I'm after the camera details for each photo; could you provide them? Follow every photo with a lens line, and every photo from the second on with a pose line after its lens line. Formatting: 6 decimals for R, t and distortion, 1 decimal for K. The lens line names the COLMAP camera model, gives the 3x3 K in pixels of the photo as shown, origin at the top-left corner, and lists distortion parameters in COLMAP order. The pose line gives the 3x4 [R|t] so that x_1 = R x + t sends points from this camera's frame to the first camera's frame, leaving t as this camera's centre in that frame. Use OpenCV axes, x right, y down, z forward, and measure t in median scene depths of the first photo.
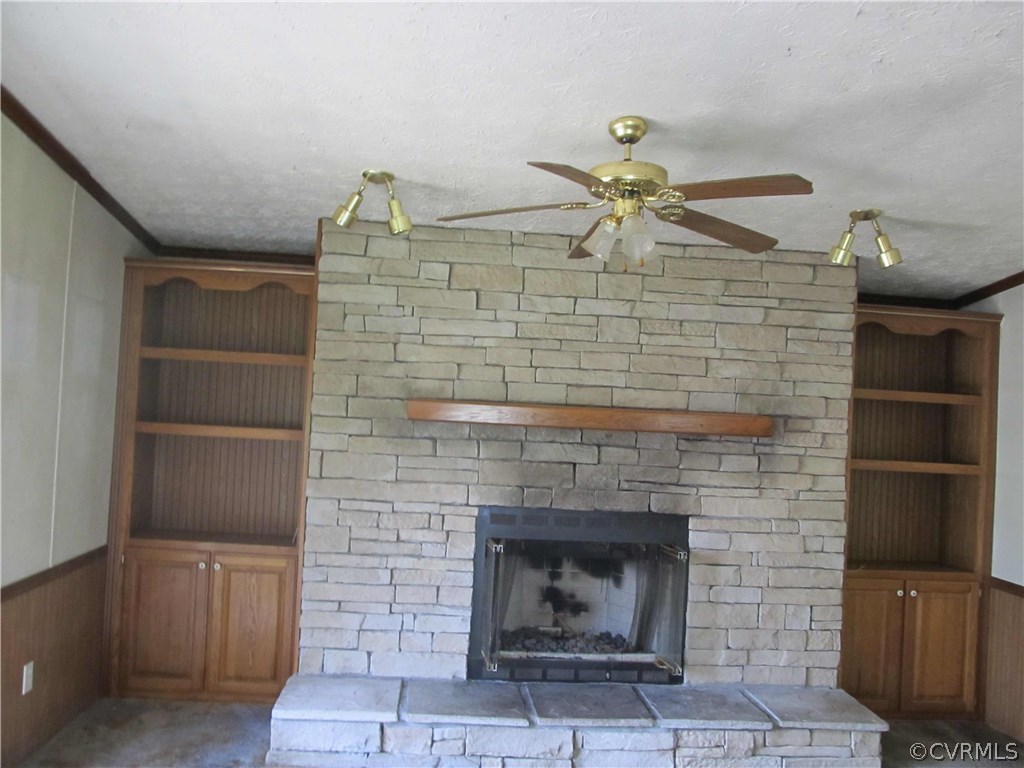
lens RADIAL K [[872.3, 0, 512.8], [0, 872.3, 396.0], [0, 0, 1]] dist [-0.036988, 0.014492]
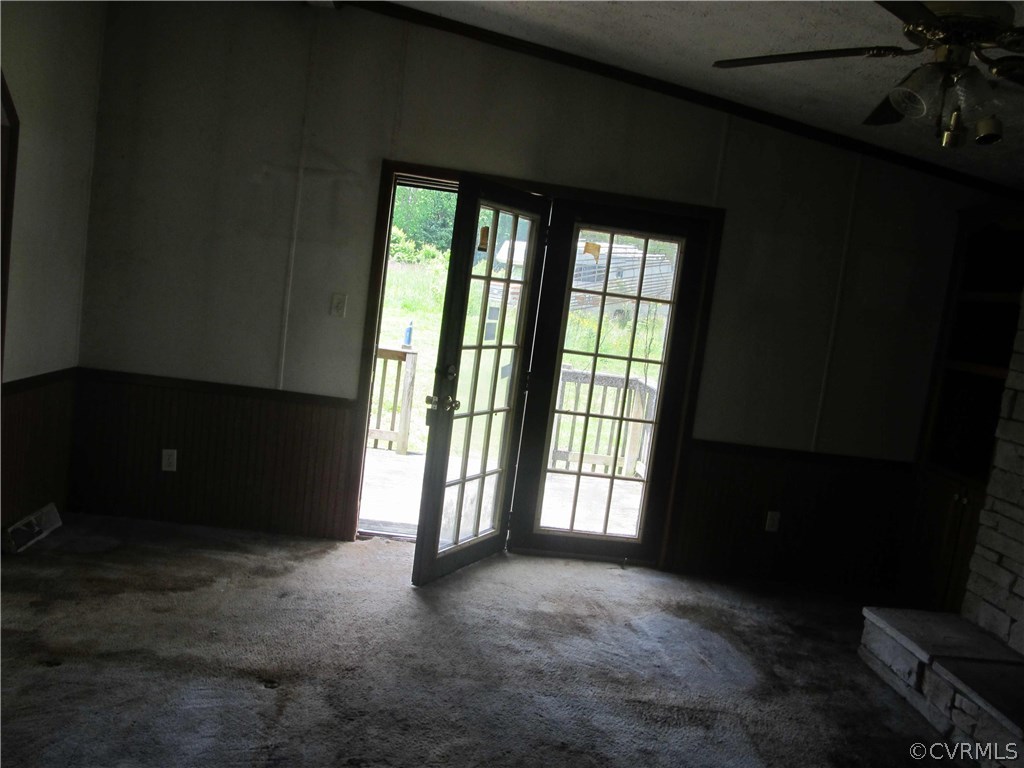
lens RADIAL K [[872.3, 0, 512.8], [0, 872.3, 396.0], [0, 0, 1]] dist [-0.036988, 0.014492]
pose [[-0.011180, 0.057391, -0.998289, 0.709391], [-0.116031, 0.991533, 0.058302, 0.077666], [0.993183, 0.116485, -0.004426, 0.474808]]
